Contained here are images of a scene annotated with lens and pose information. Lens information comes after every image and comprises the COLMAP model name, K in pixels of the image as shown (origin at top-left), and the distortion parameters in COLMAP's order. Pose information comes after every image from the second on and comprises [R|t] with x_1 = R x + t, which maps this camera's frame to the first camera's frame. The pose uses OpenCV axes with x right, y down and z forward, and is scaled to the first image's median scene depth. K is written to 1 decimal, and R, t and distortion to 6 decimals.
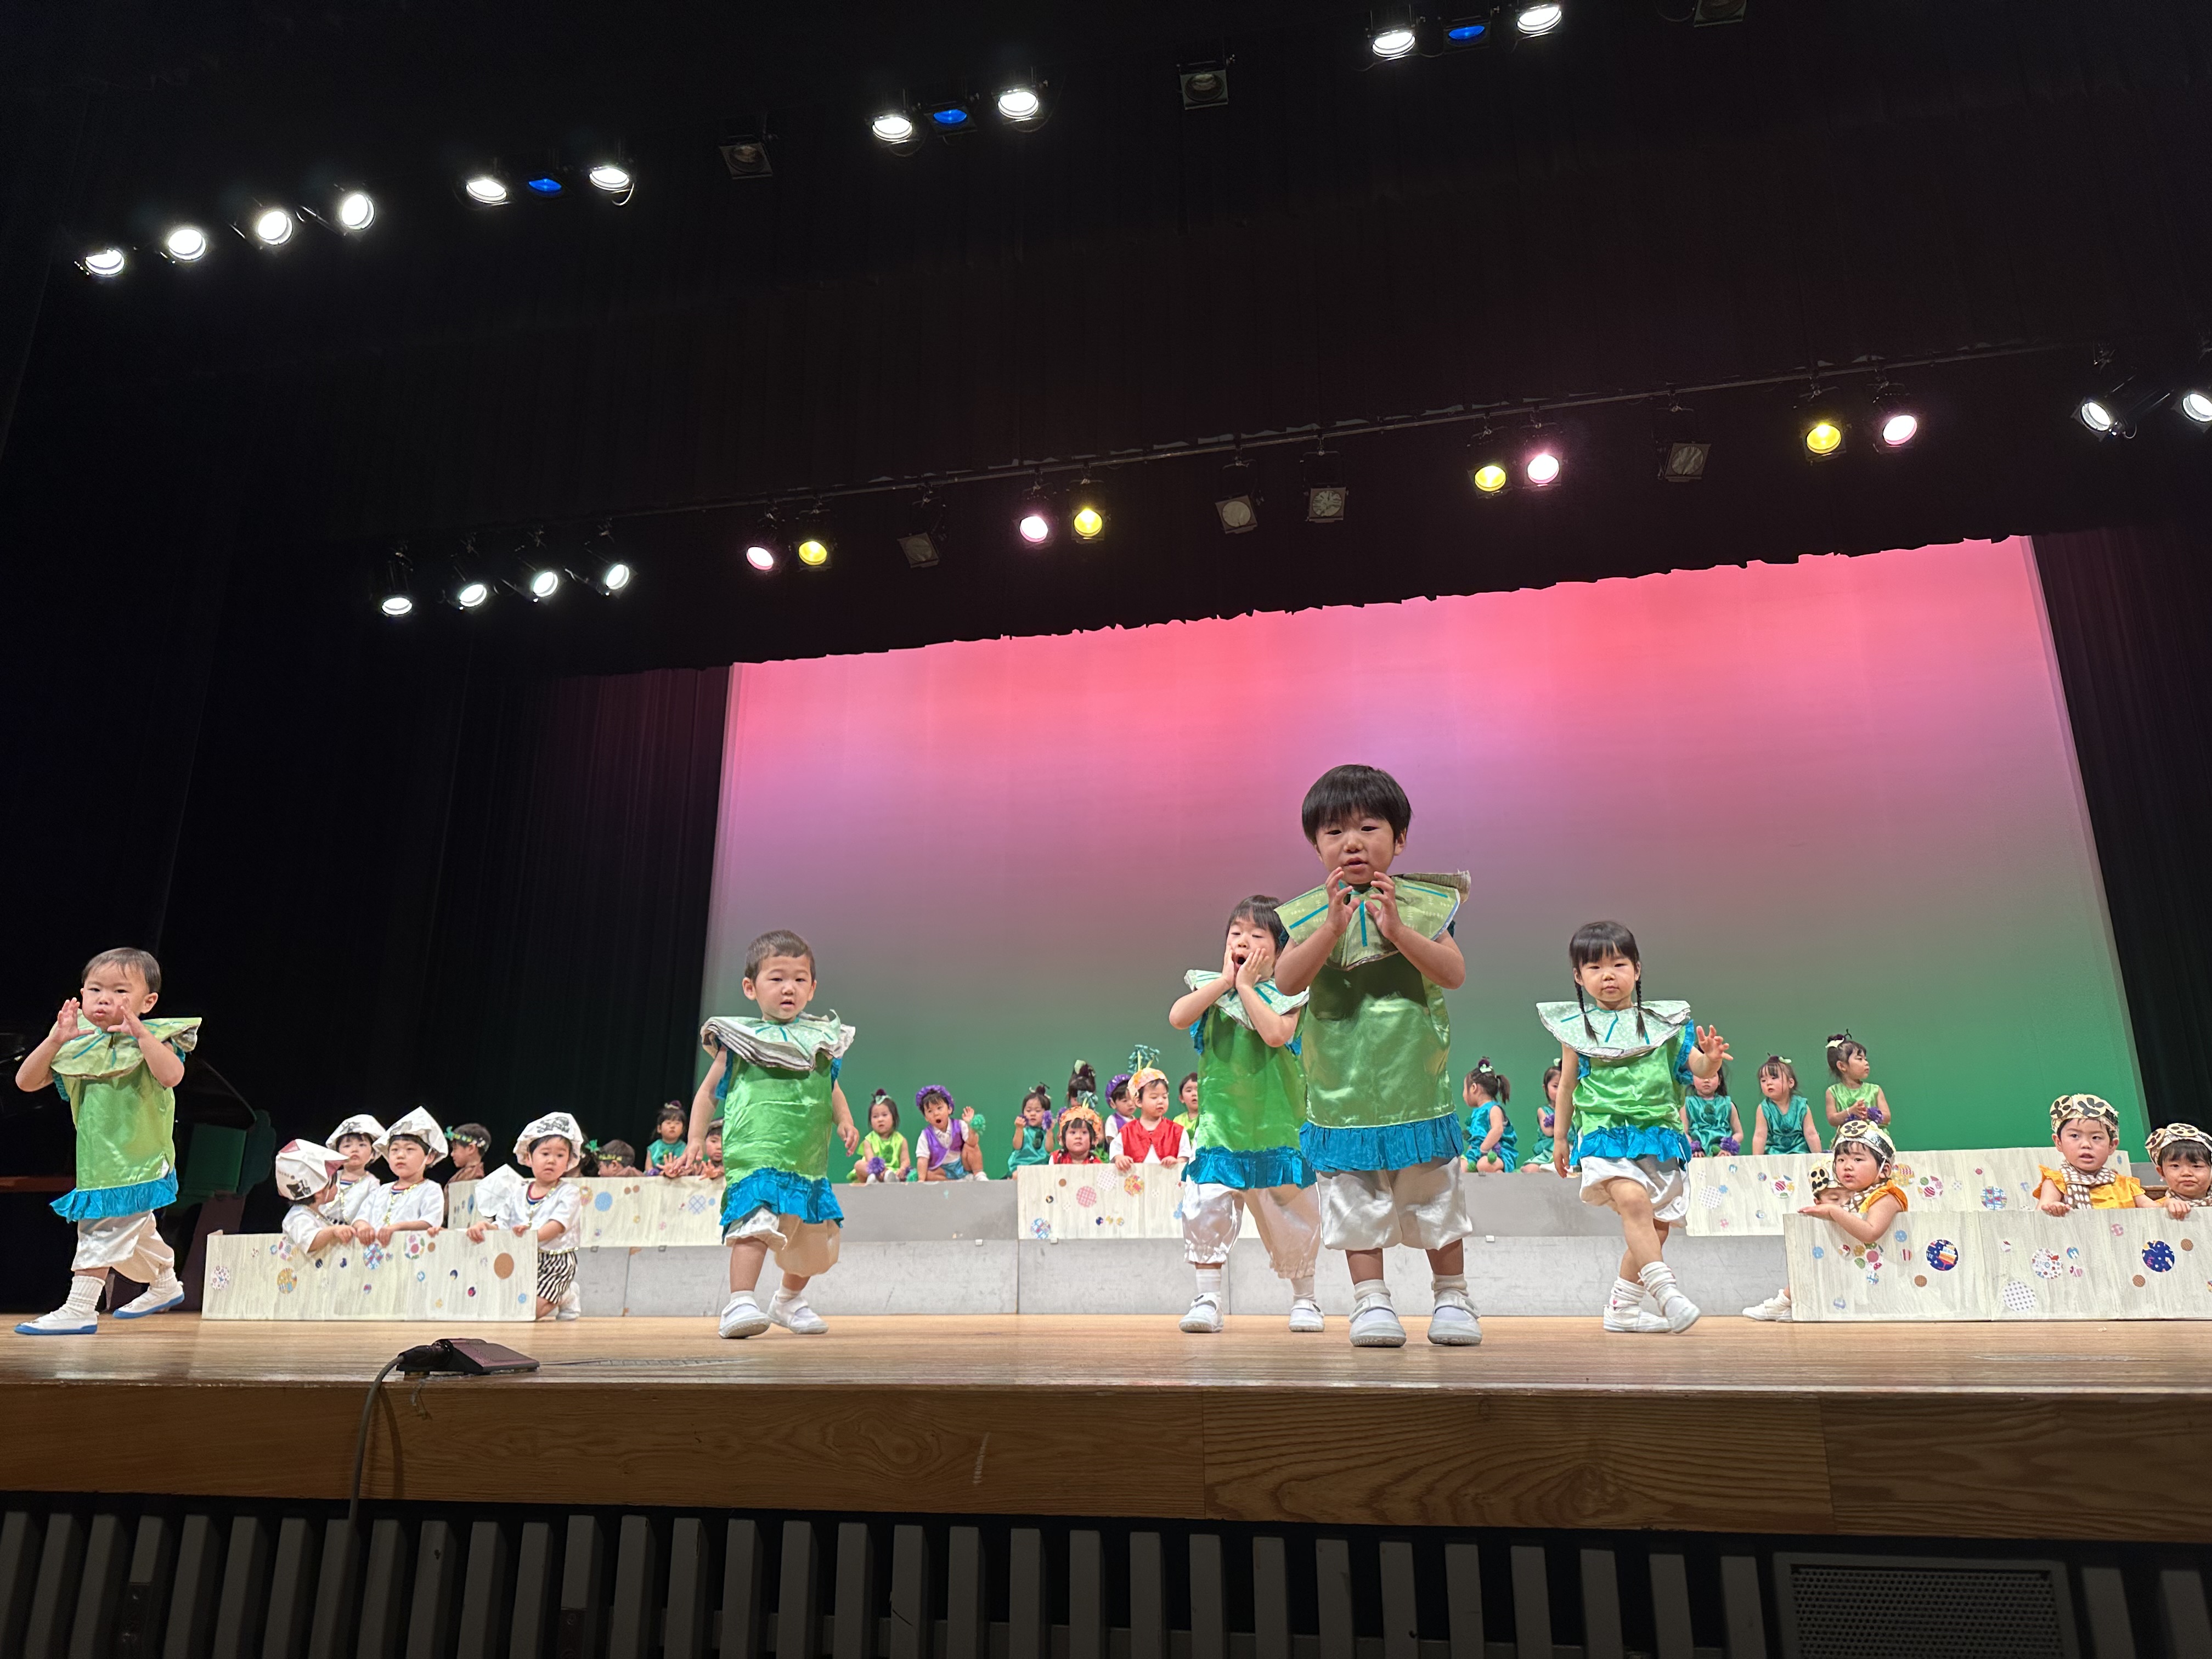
lens RADIAL K [[1506.0, 0, 1072.3], [0, 1506.0, 864.4], [0, 0, 1]] dist [0.087730, -0.112089]
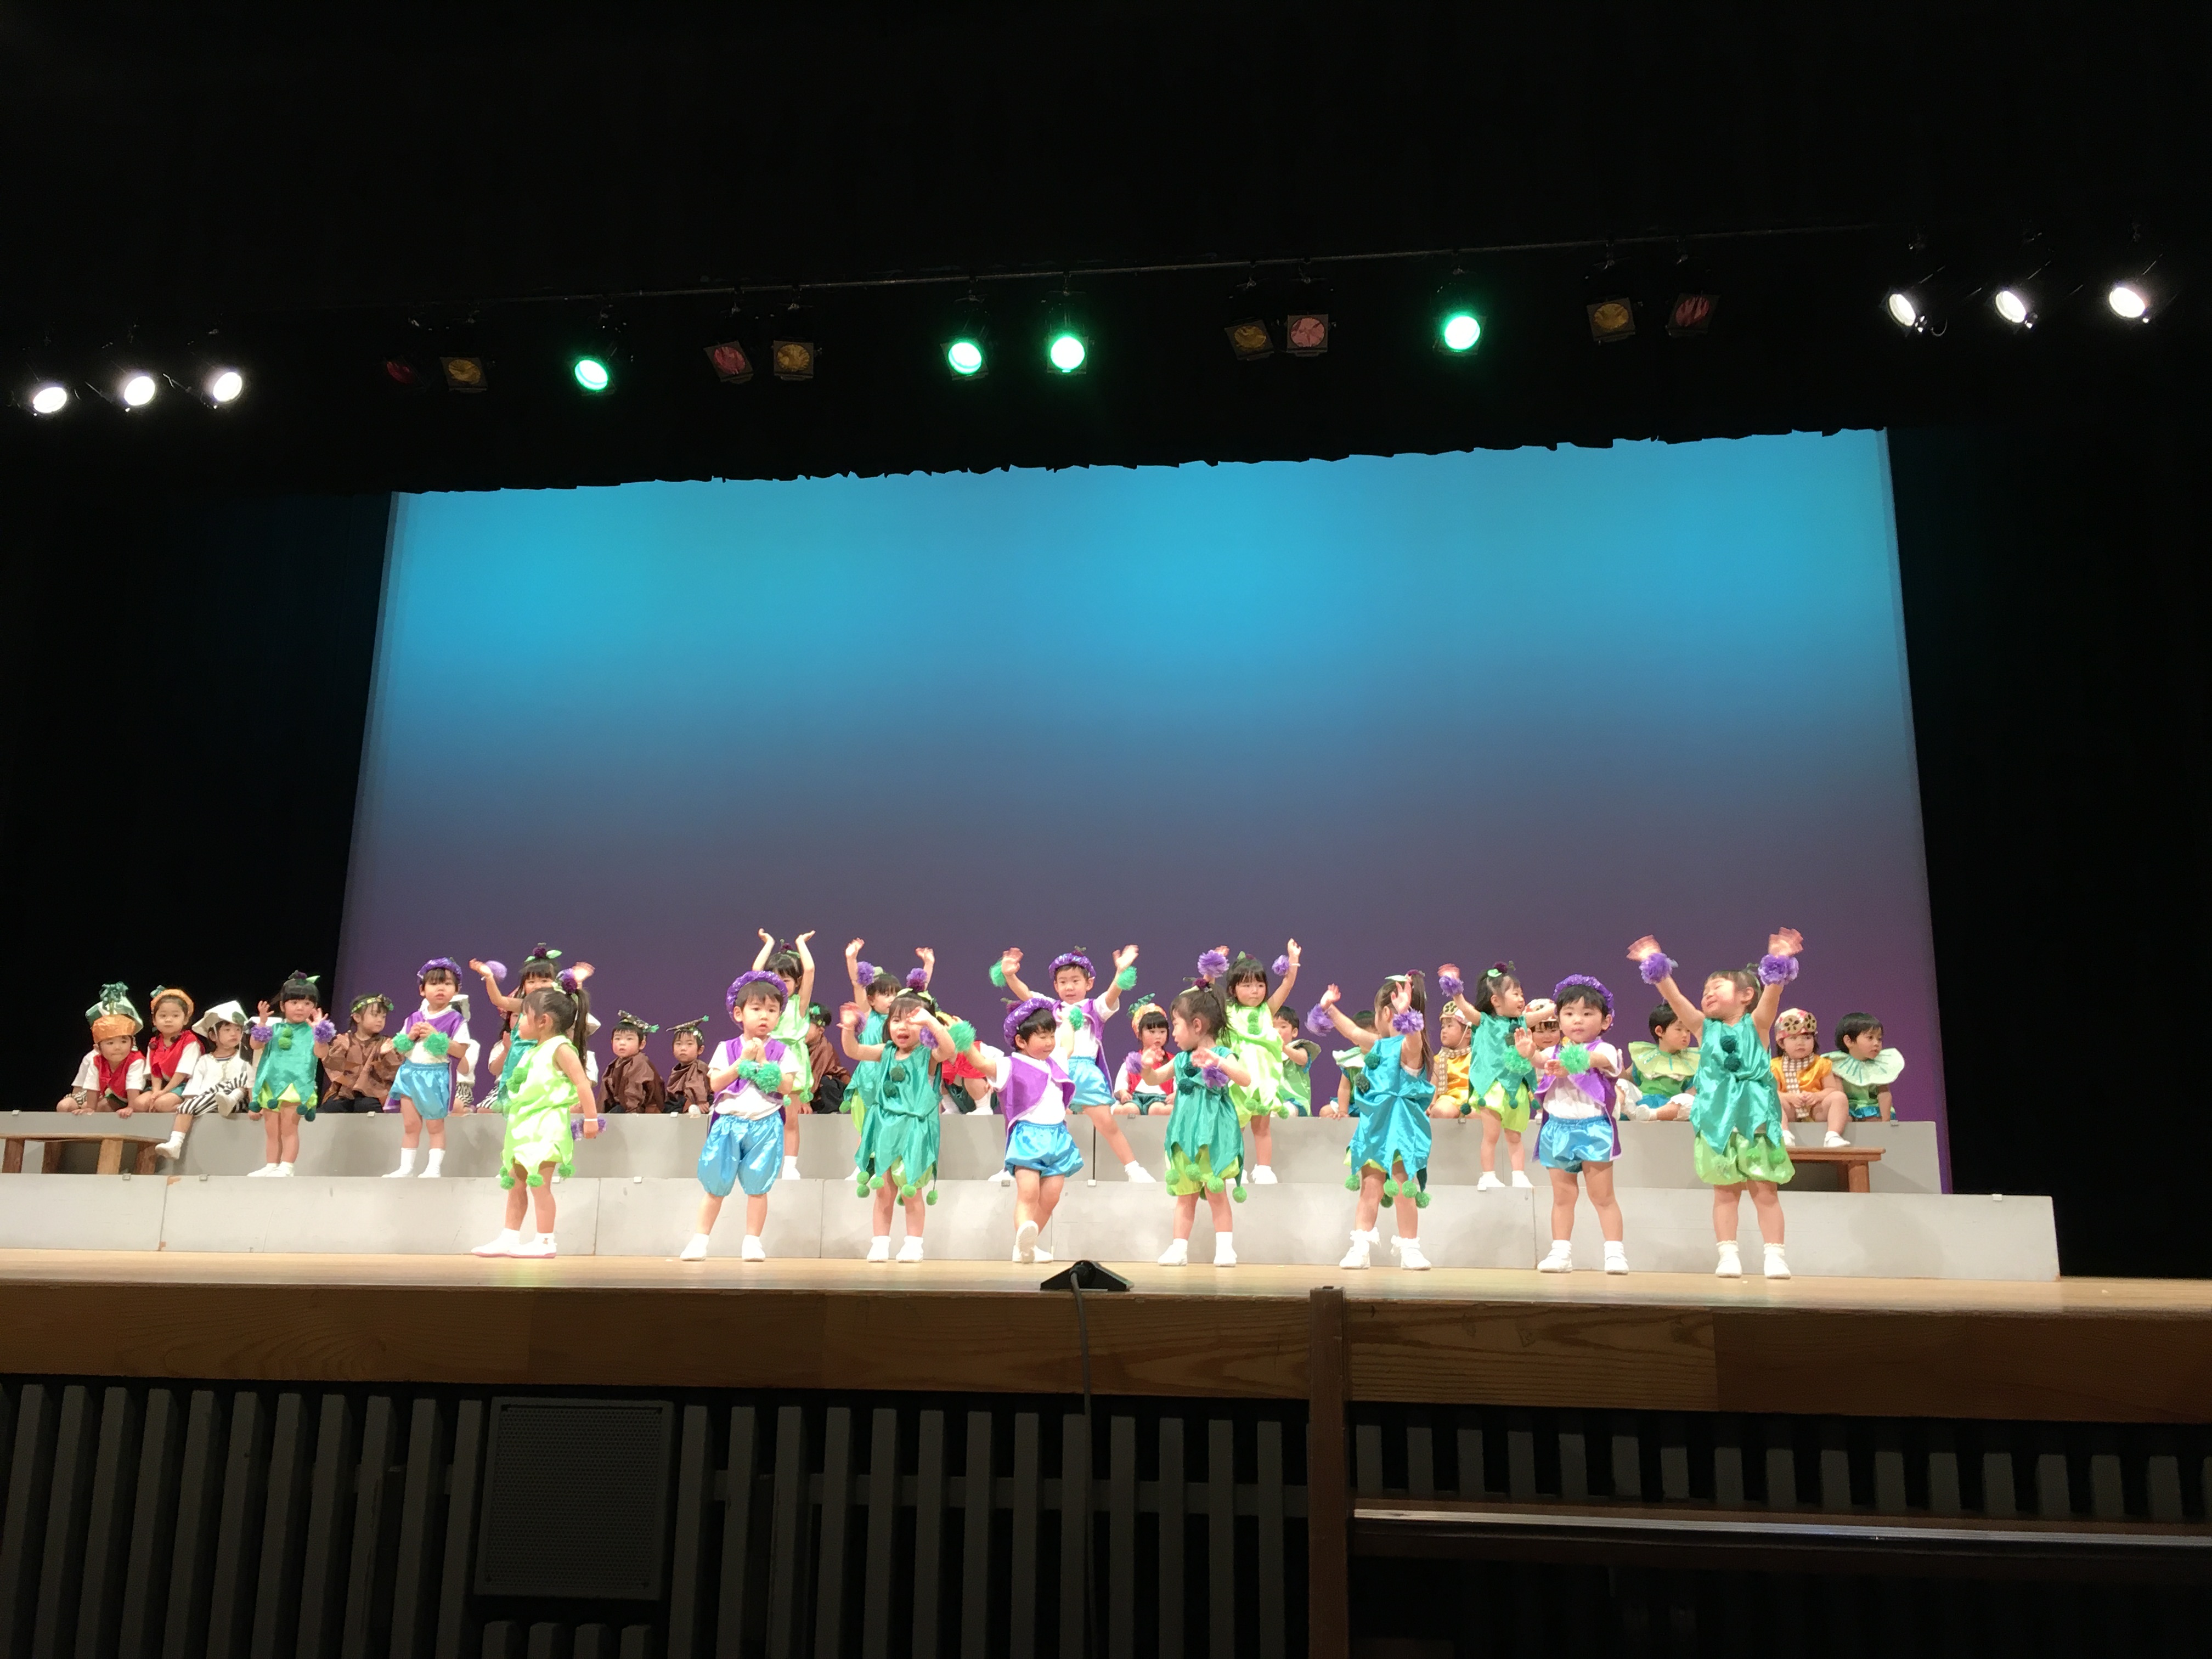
lens RADIAL K [[1874.4, 0, 1088.4], [0, 1874.4, 823.9], [0, 0, 1]] dist [0.083055, -0.123738]
pose [[0.995897, 0.037317, 0.082445, 0.126594], [-0.041281, 0.998046, 0.046912, -0.025813], [-0.080534, -0.050123, 0.995491, -0.110322]]
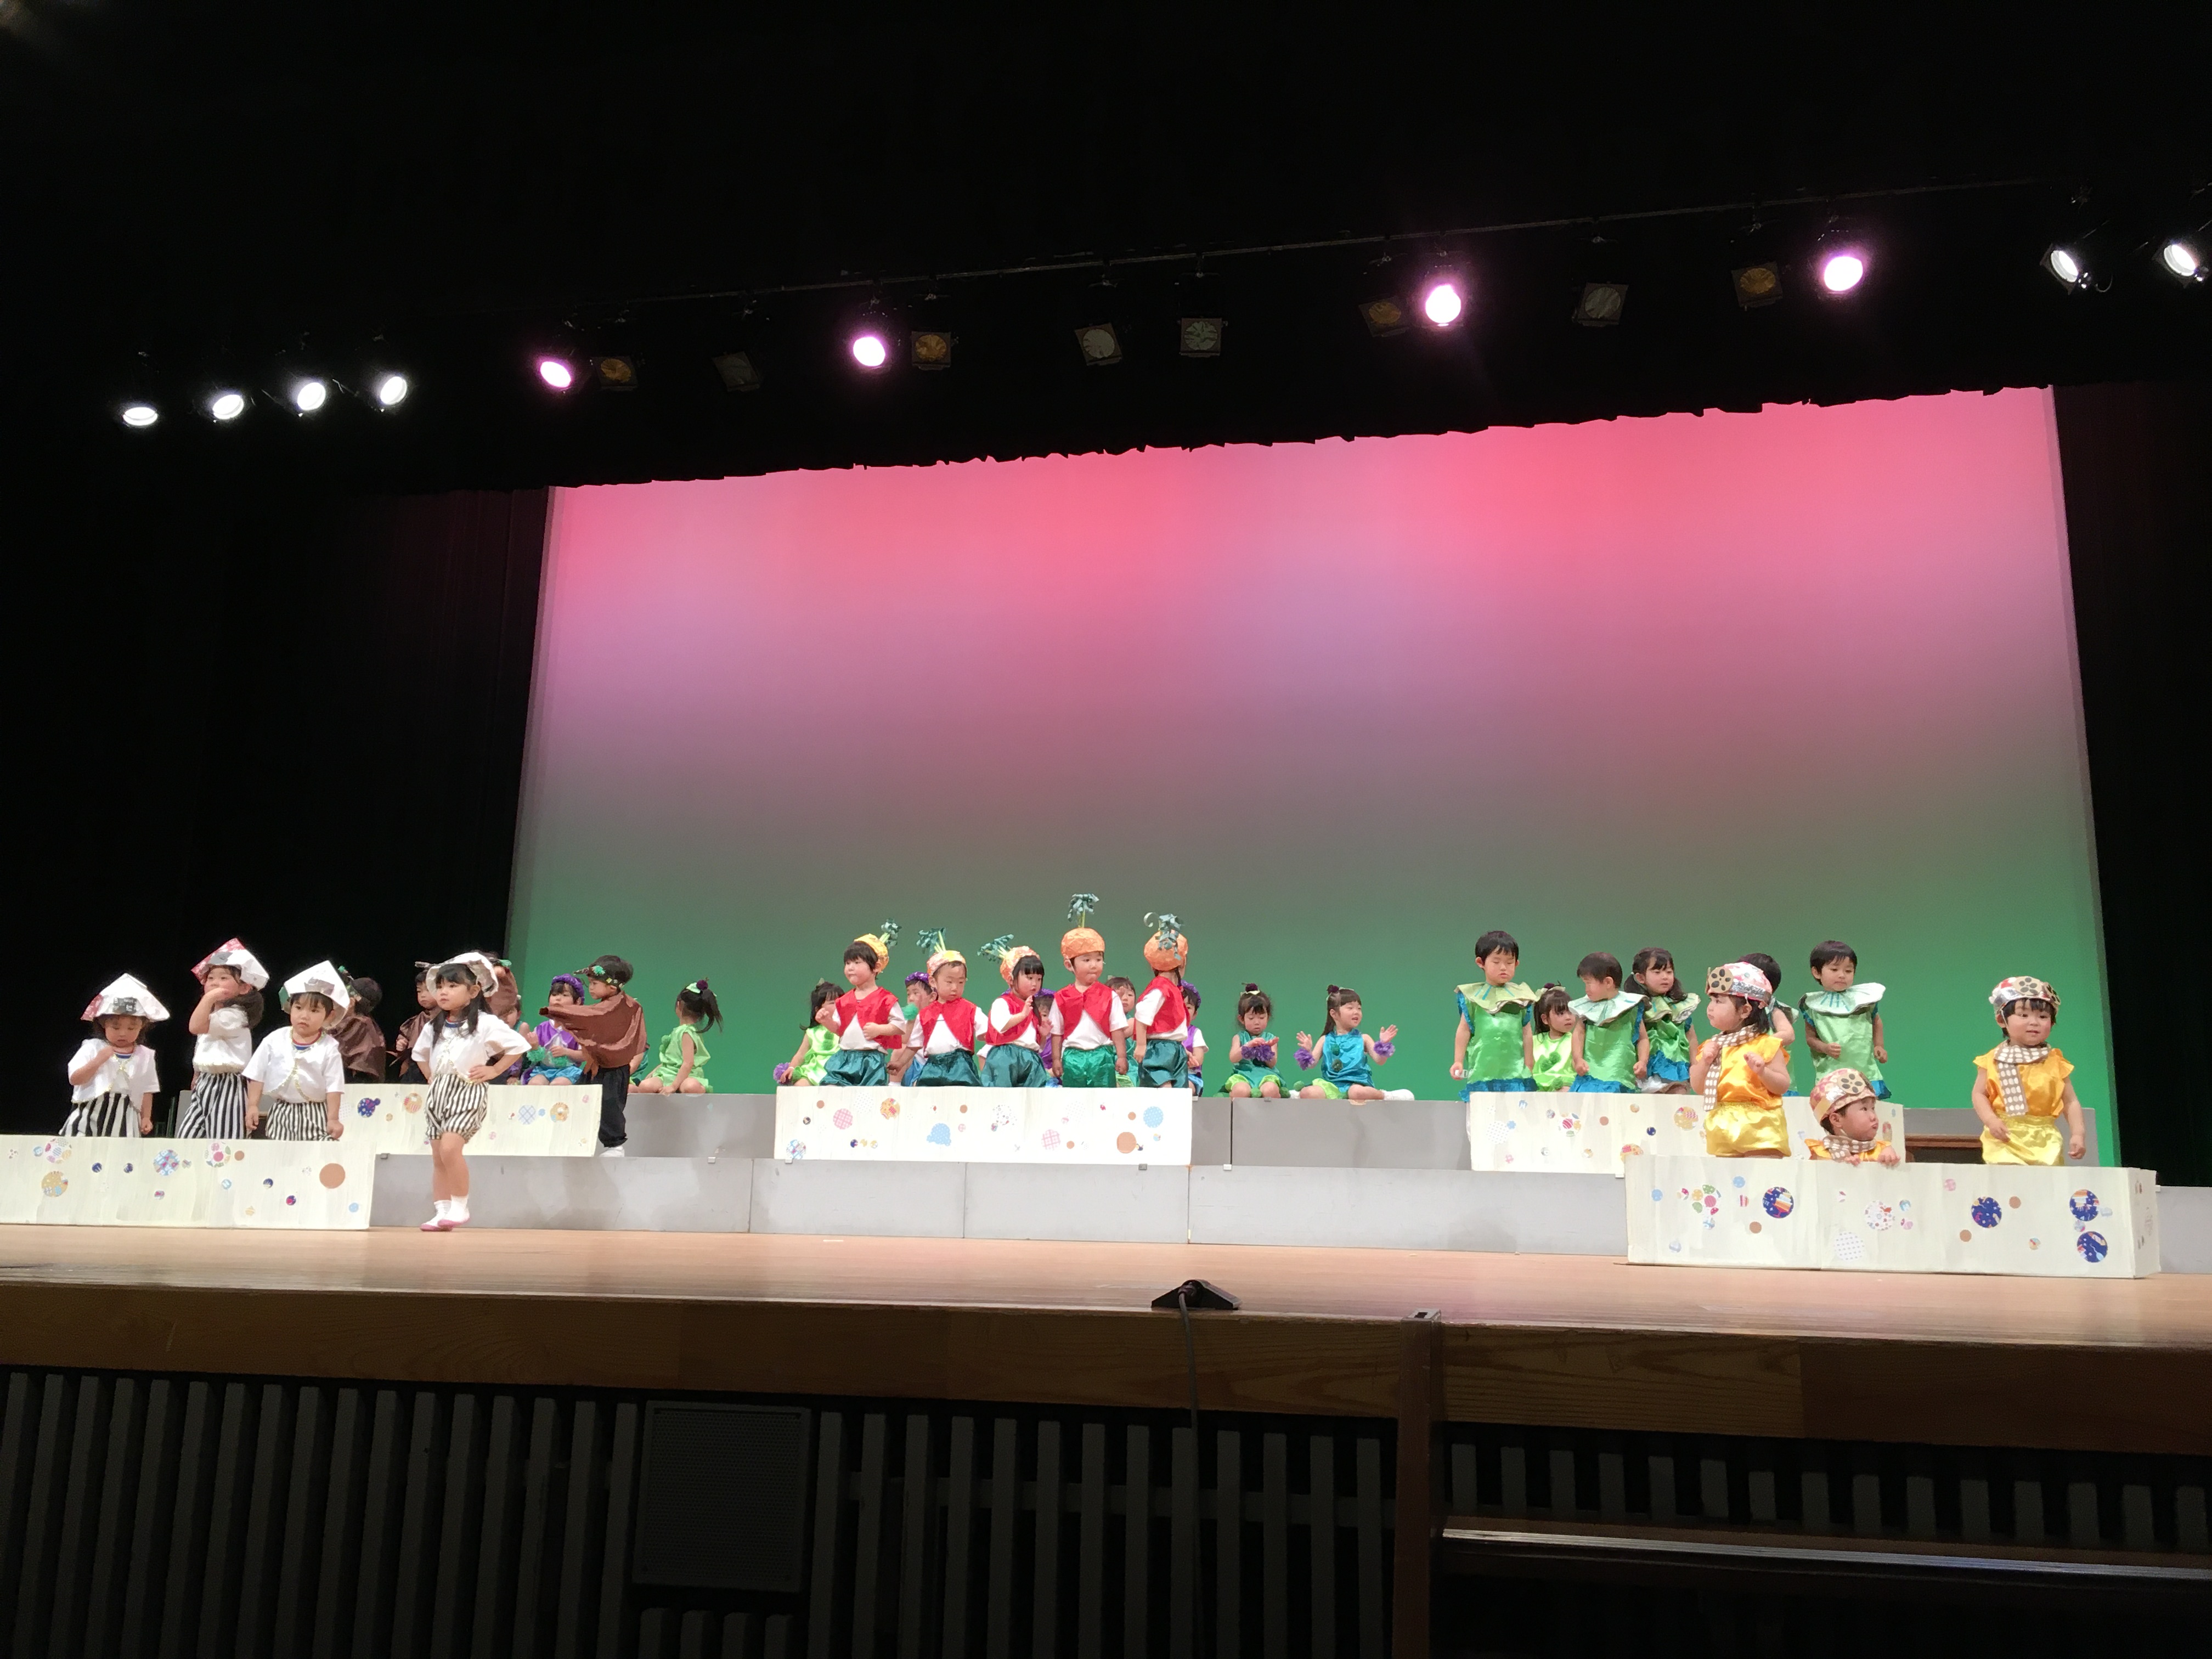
lens RADIAL K [[1874.4, 0, 1088.4], [0, 1874.4, 823.9], [0, 0, 1]] dist [0.083055, -0.123738]
pose [[0.999611, 0.027257, 0.005840, 0.131165], [-0.027592, 0.997299, 0.068071, -0.038081], [-0.003968, -0.068206, 0.997663, -0.123463]]
